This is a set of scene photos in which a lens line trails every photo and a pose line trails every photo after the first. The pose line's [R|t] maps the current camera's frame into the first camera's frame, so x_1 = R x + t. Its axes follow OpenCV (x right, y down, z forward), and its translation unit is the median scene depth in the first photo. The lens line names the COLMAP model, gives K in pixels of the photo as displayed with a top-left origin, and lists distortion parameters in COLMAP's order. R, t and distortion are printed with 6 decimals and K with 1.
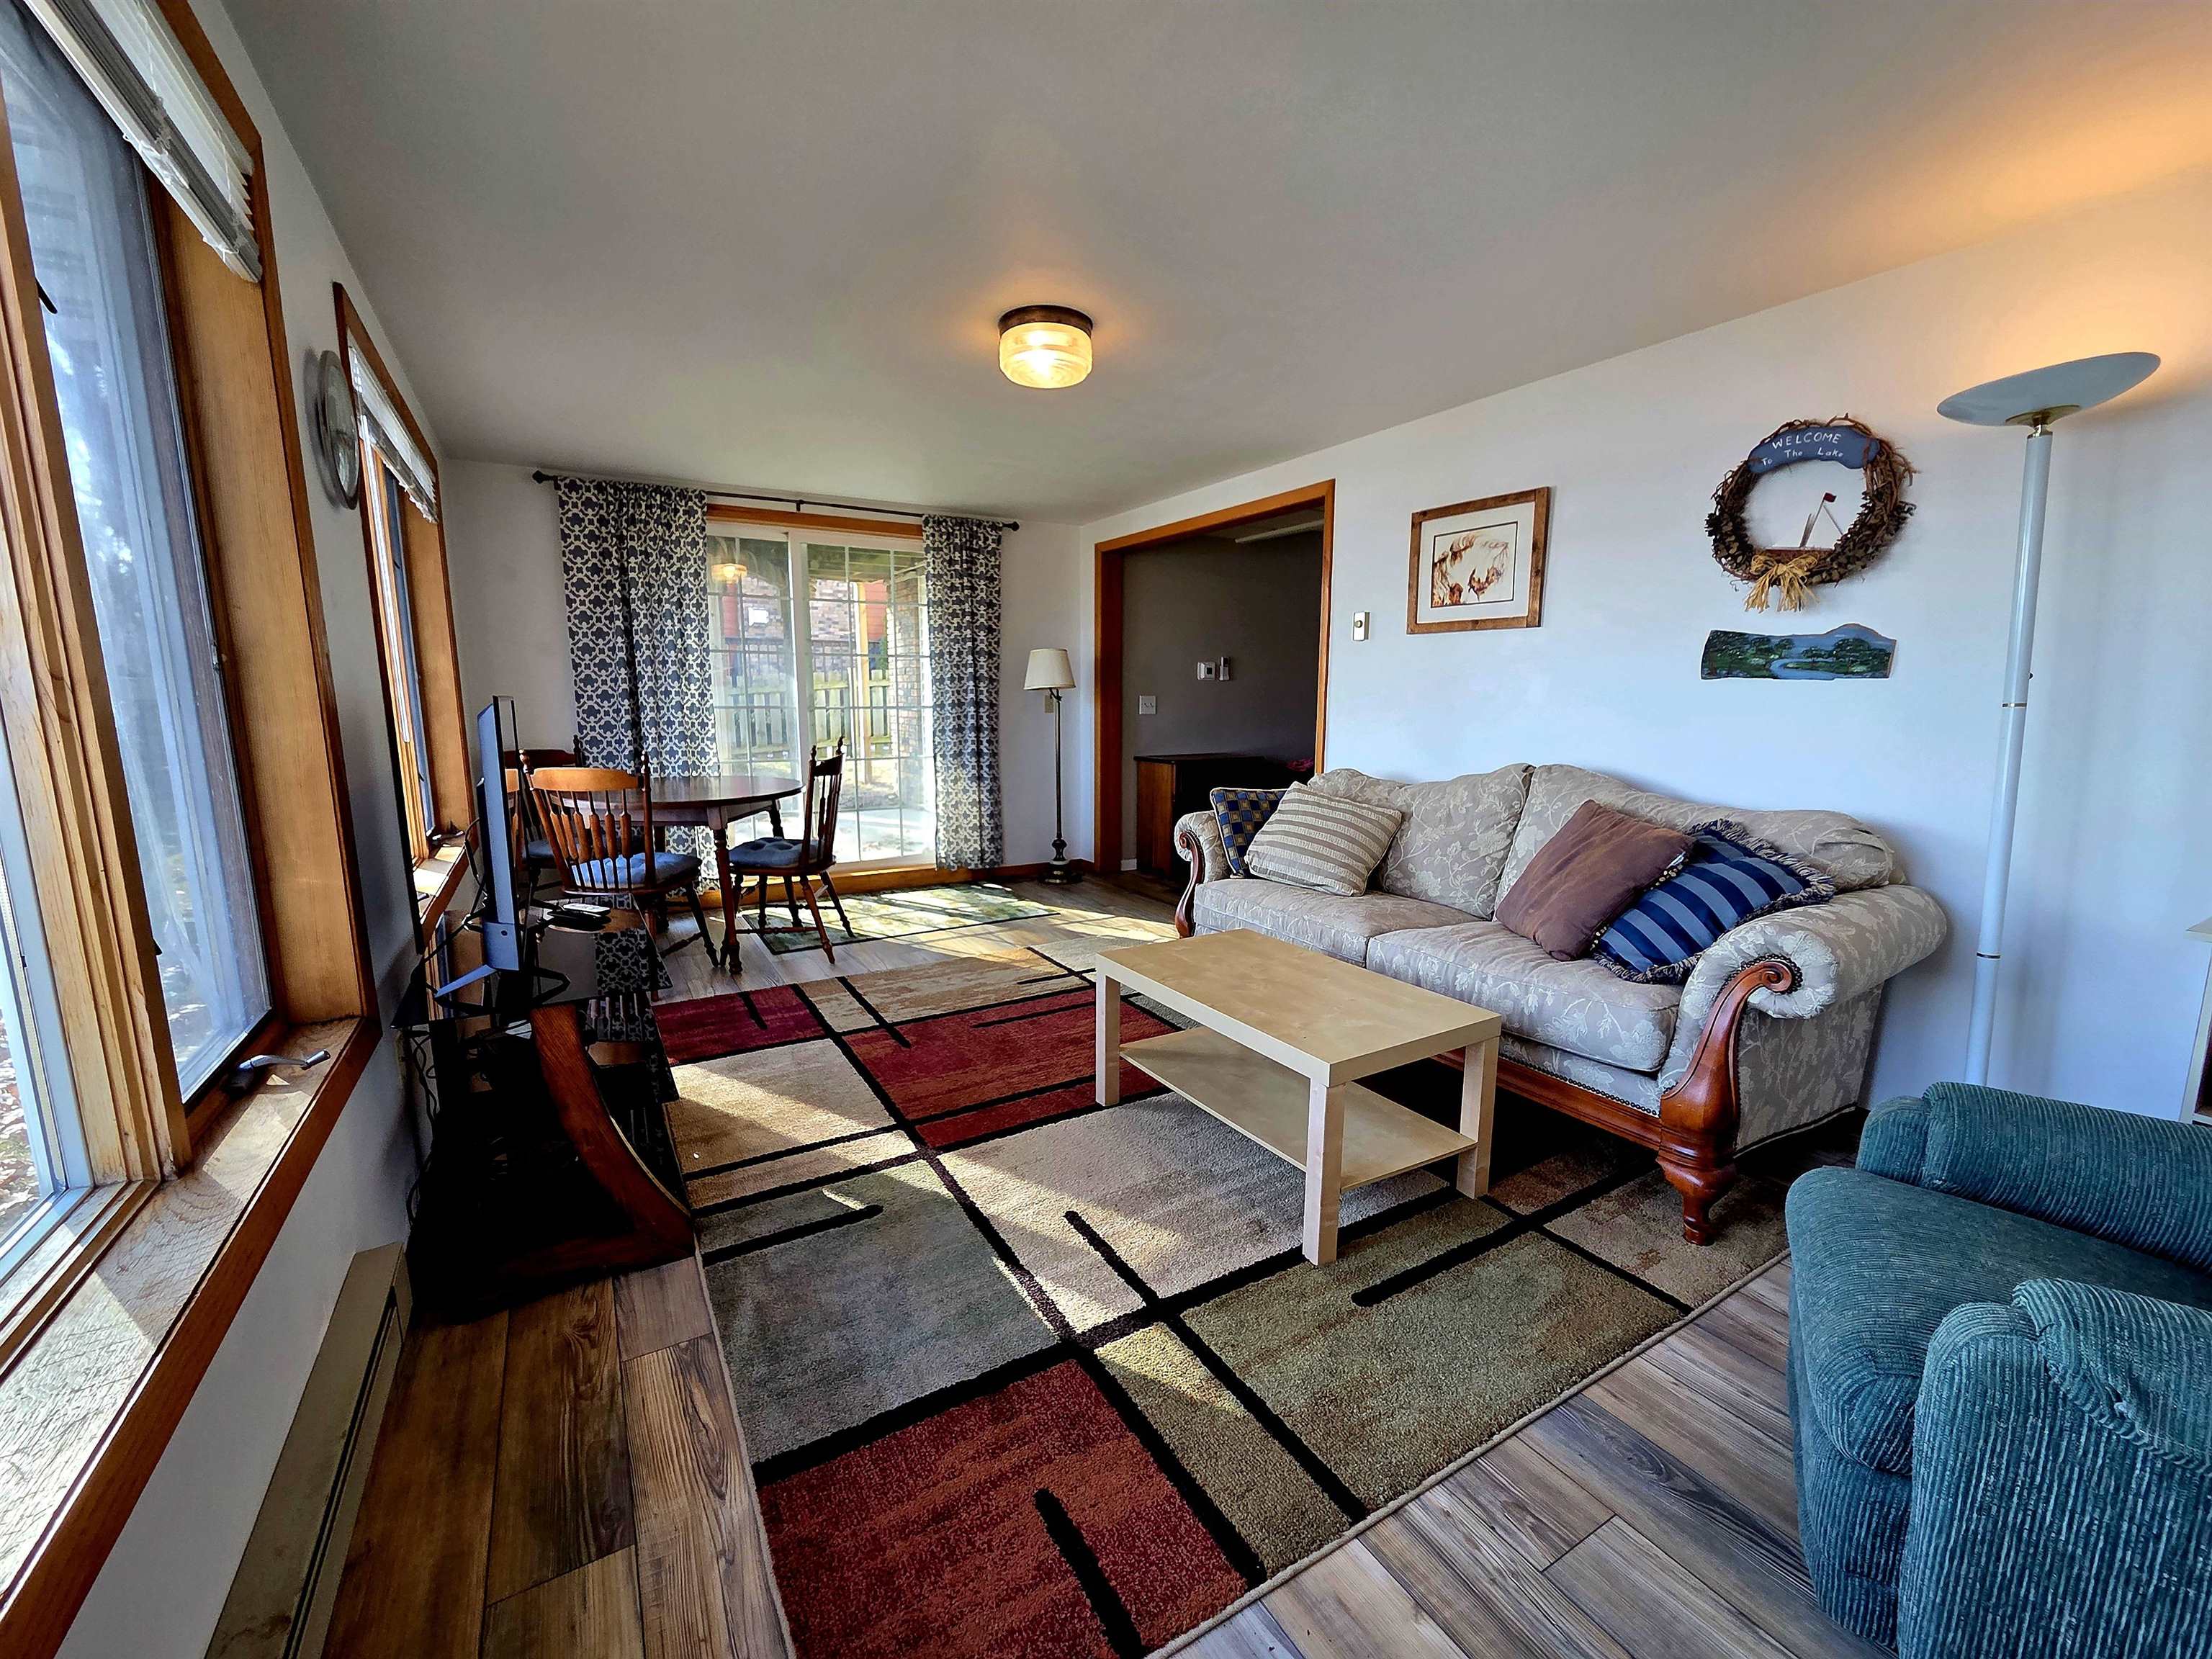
lens RADIAL K [[905.5, 0, 1092.3], [0, 905.5, 833.6], [0, 0, 1]] dist [0.004497, -0.000370]
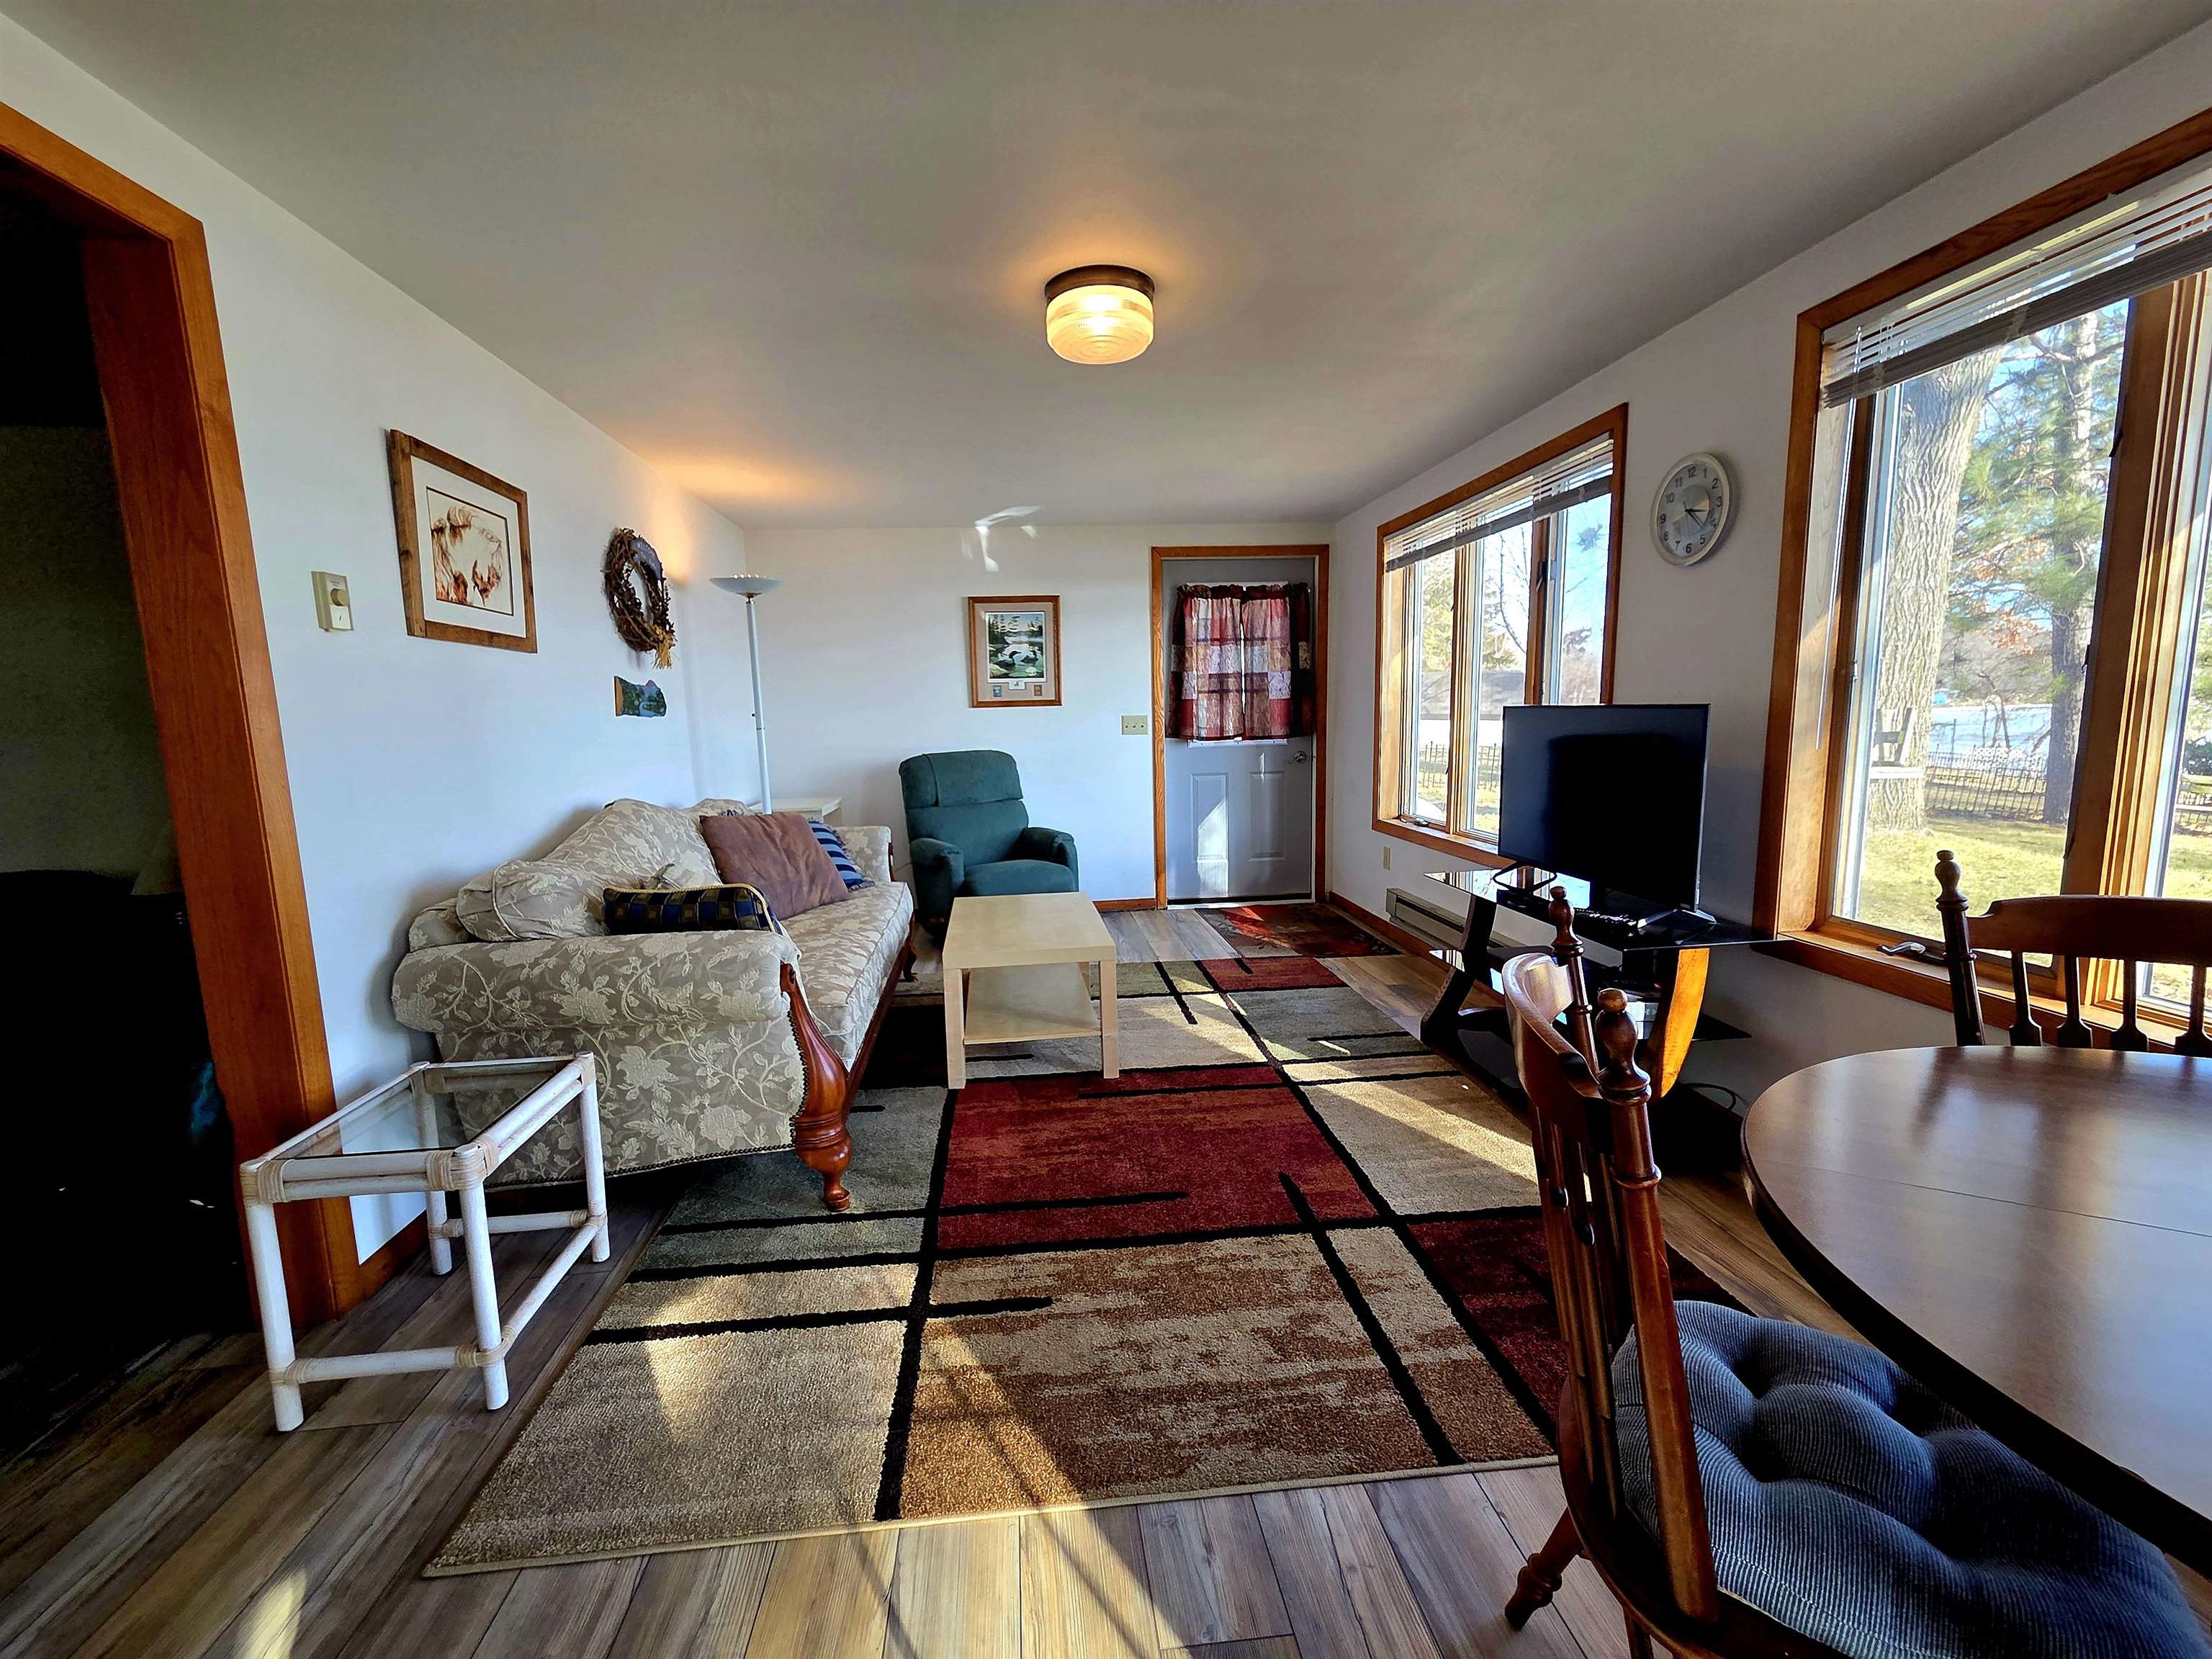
lens RADIAL K [[905.5, 0, 1083.7], [0, 905.5, 832.5], [0, 0, 1]] dist [0.004497, -0.000370]
pose [[-0.903350, -0.033440, 0.427599, -0.330859], [0.091692, 0.958851, 0.268695, -0.233110], [-0.418989, 0.281933, -0.863112, 1.477640]]
